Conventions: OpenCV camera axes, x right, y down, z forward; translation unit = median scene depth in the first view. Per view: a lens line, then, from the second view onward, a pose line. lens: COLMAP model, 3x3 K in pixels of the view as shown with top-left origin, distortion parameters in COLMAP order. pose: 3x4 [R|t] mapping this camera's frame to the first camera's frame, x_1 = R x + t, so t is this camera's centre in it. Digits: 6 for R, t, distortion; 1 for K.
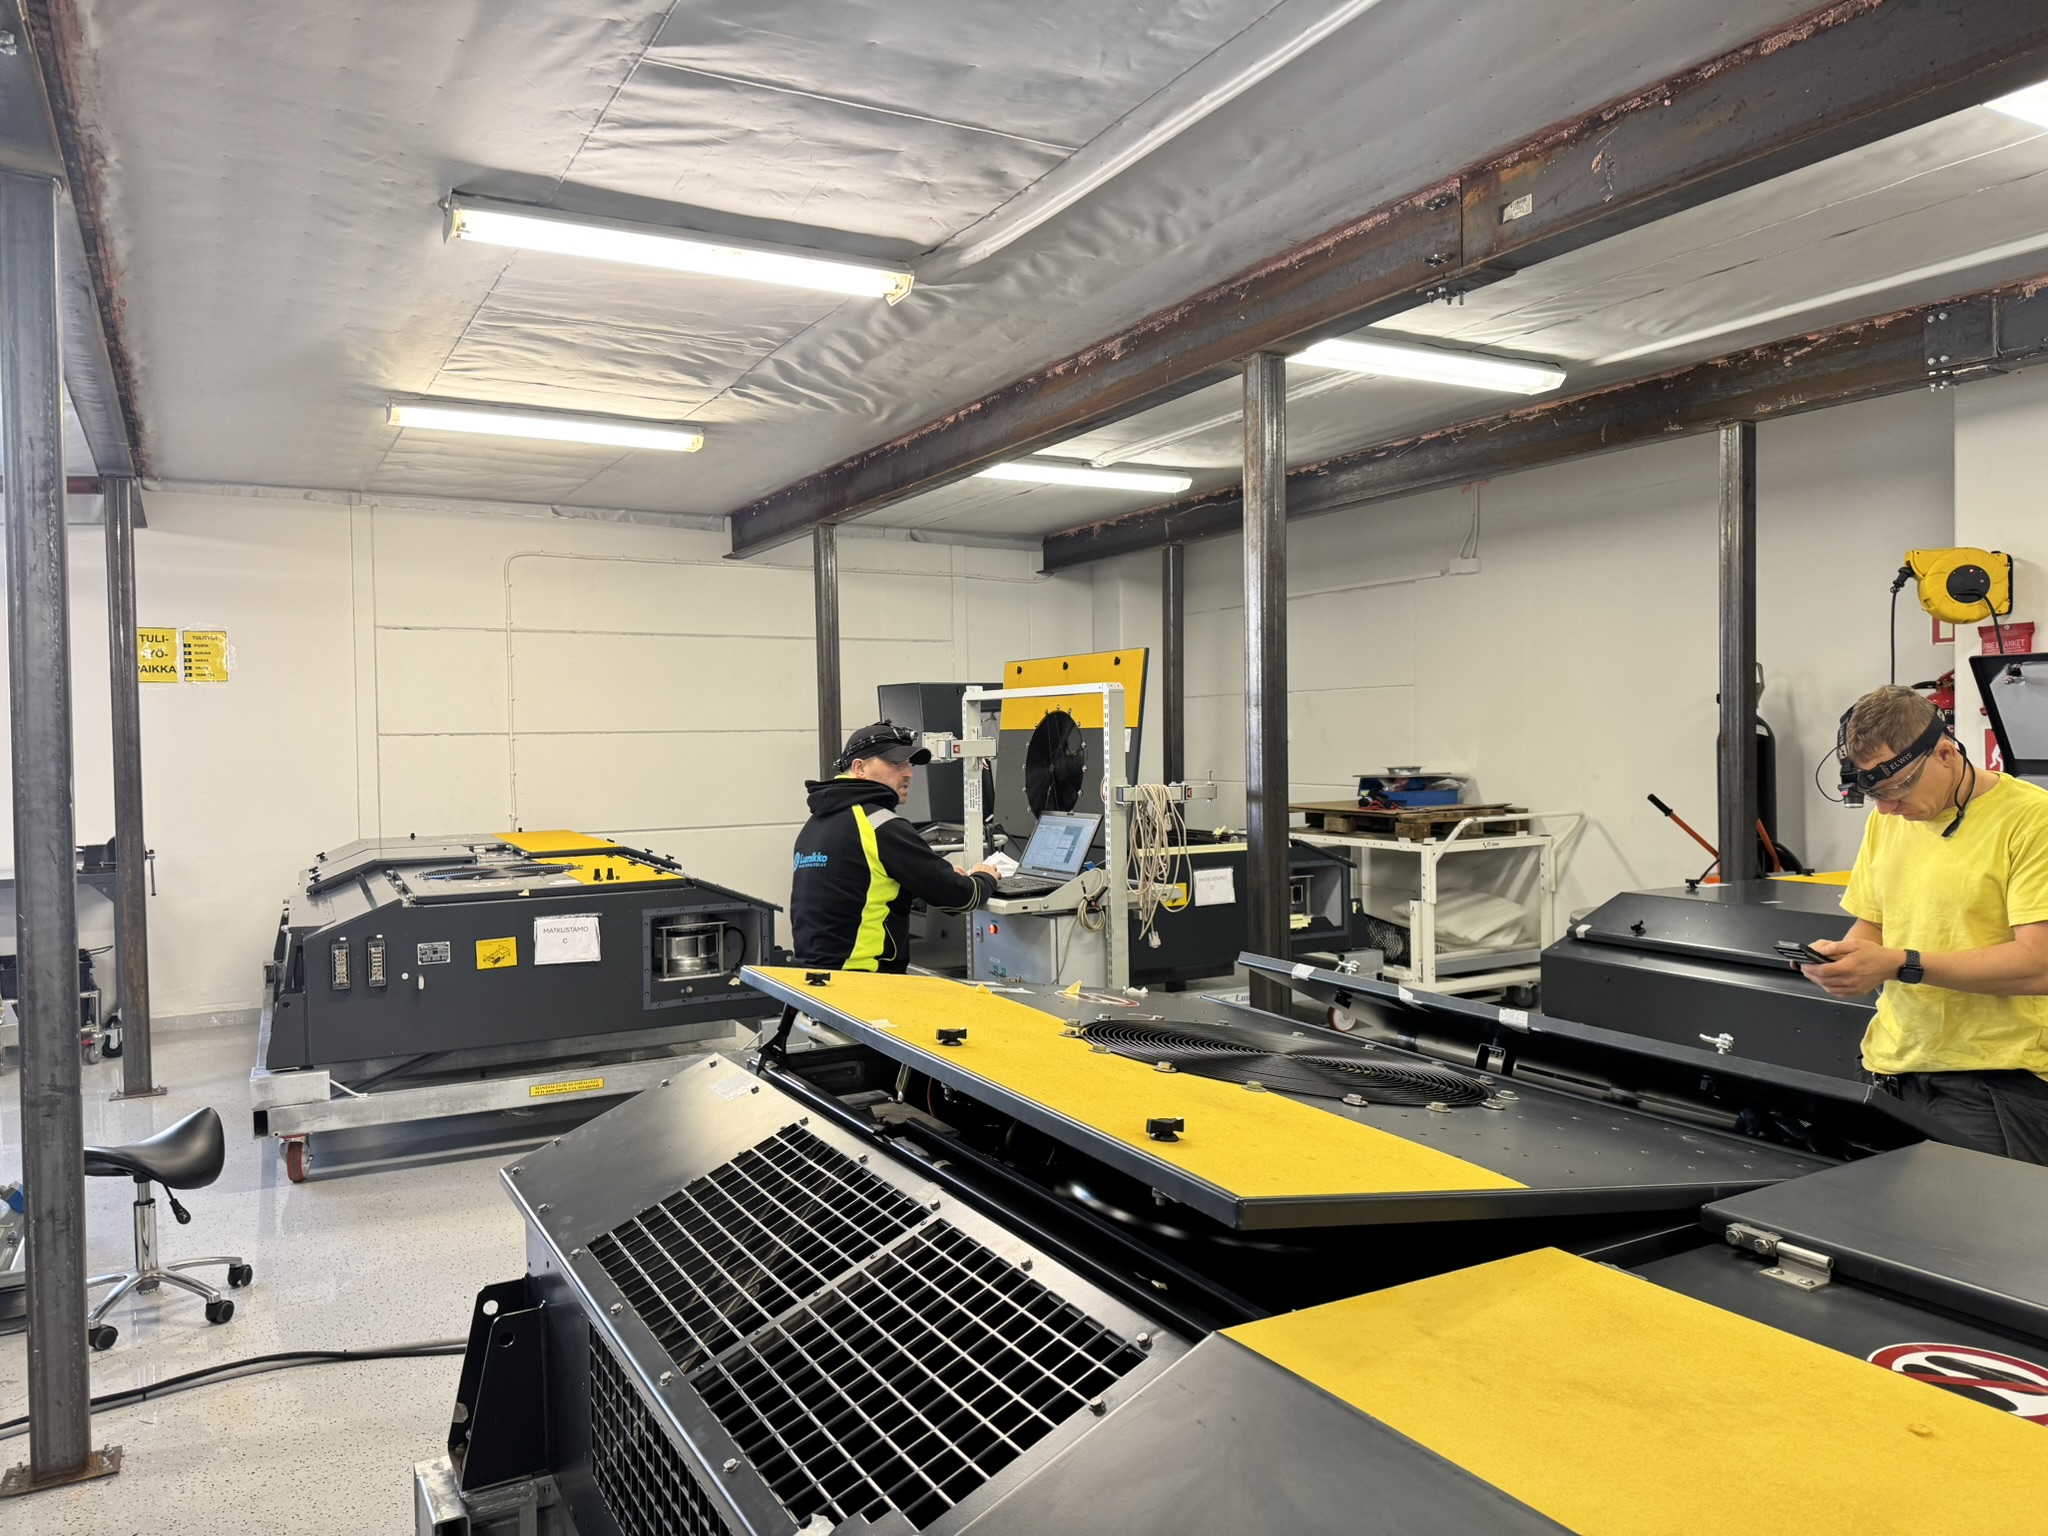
lens RADIAL K [[1480.7, 0, 1024.0], [0, 1480.7, 768.0], [0, 0, 1]] dist [0.091748, -0.125269]
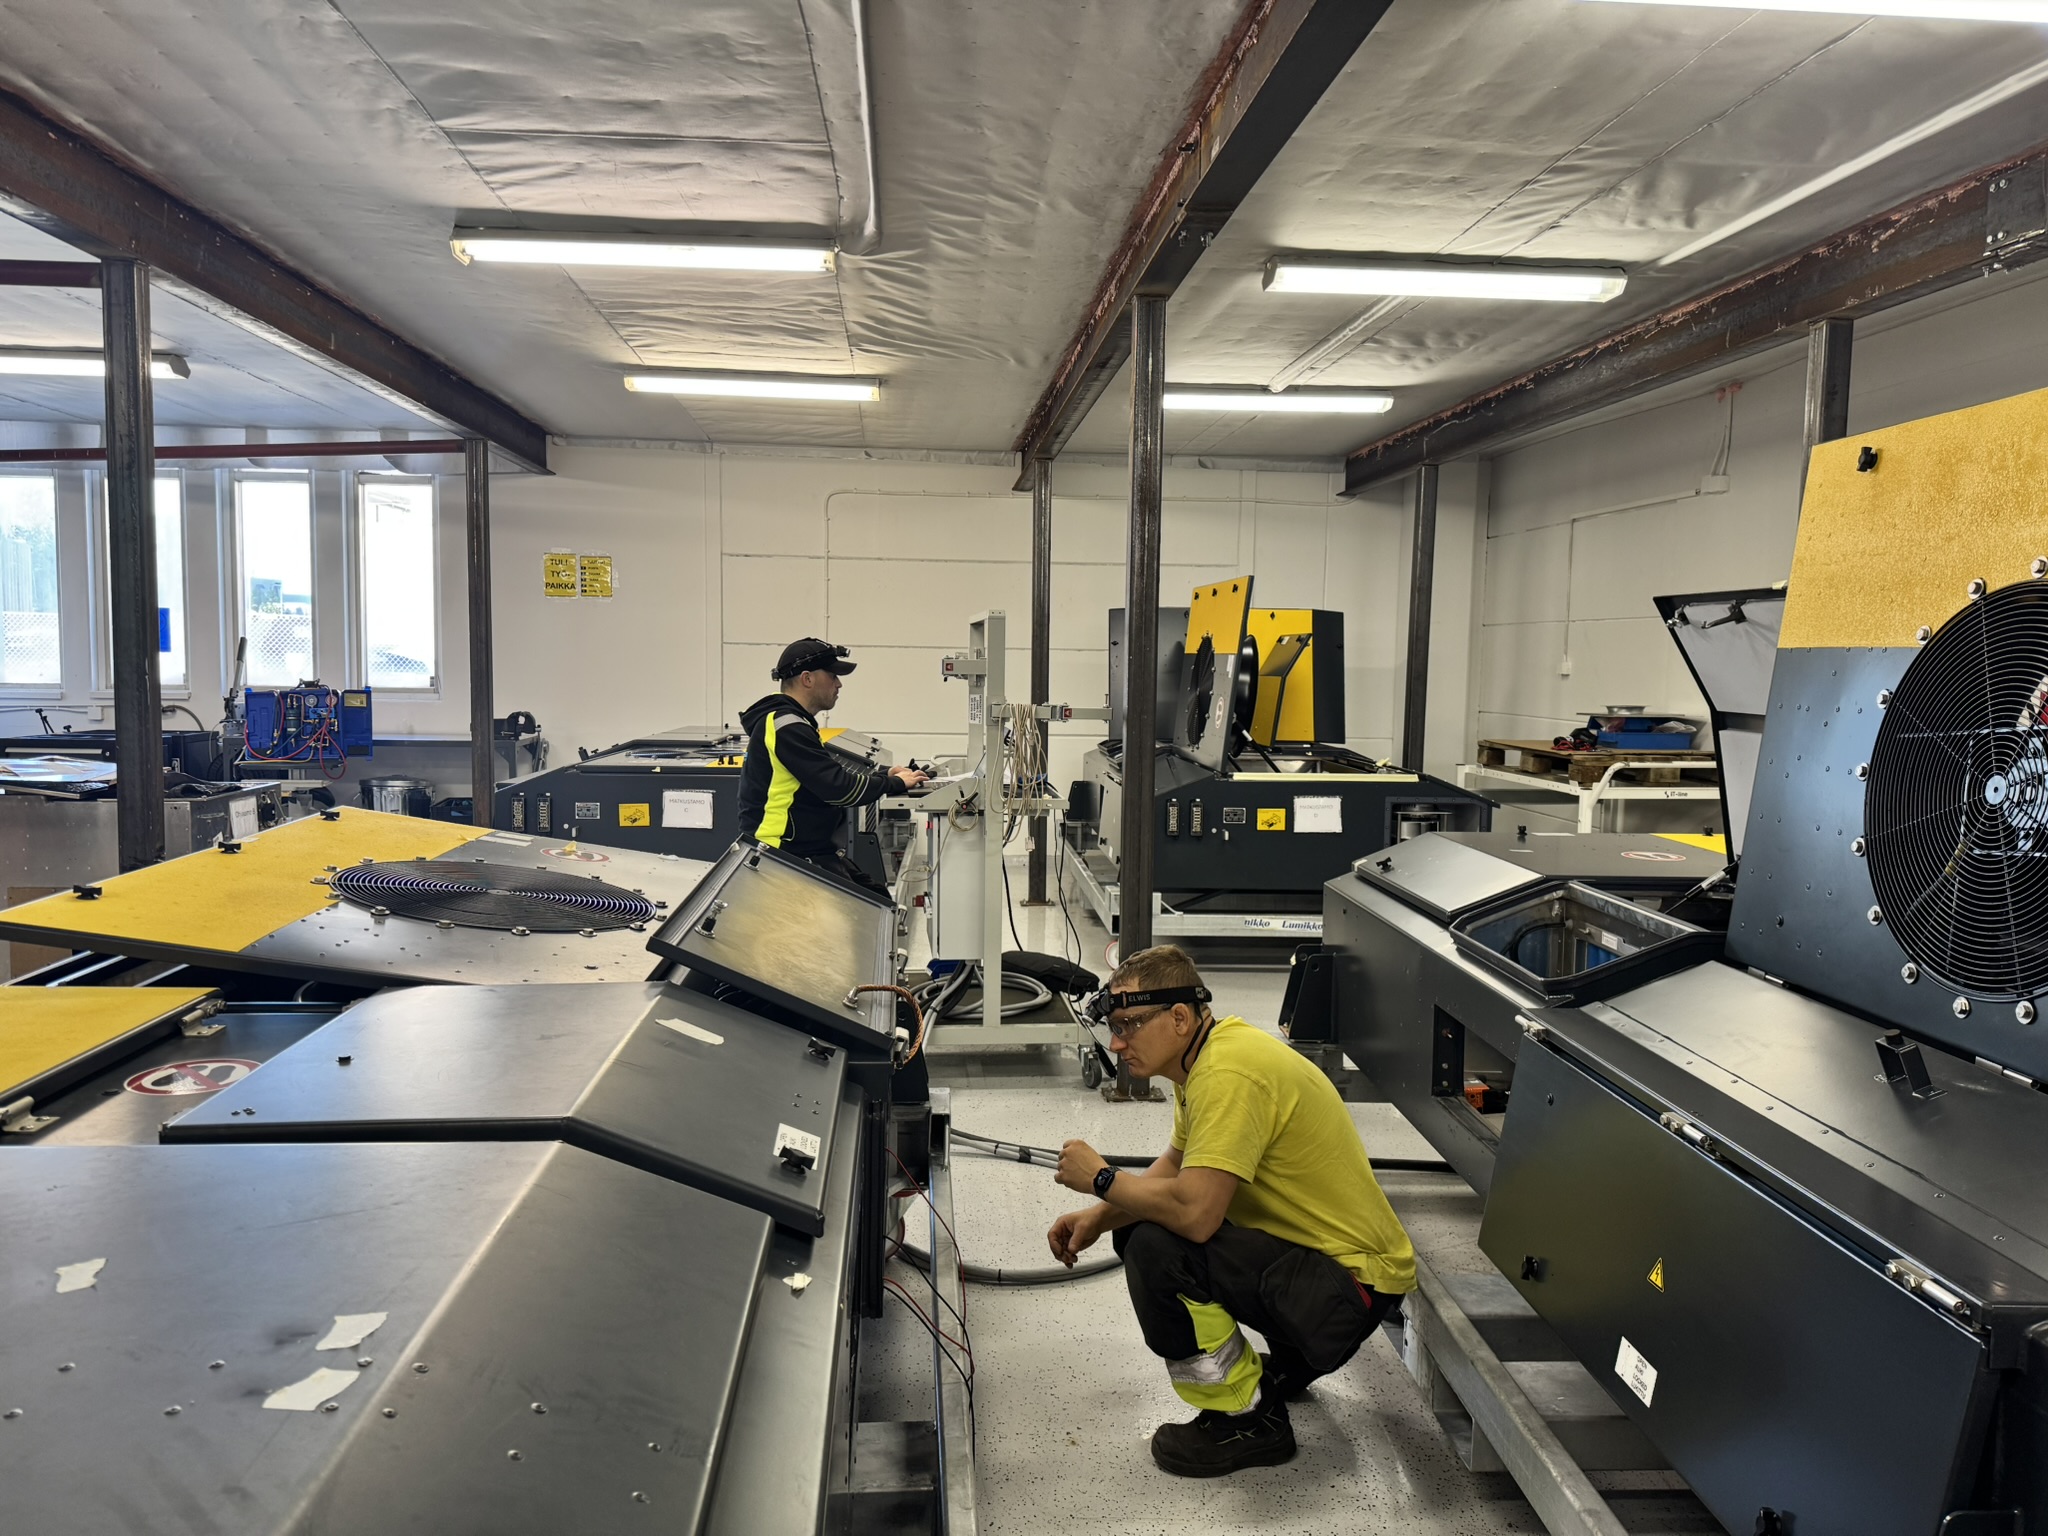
lens RADIAL K [[1489.0, 0, 1013.8], [0, 1489.0, 805.1], [0, 0, 1]] dist [0.037345, -0.034282]
pose [[0.901013, 0.073835, -0.427463, 0.472010], [-0.039643, 0.995300, 0.088356, -0.009795], [0.431977, -0.062664, 0.899705, -0.004013]]
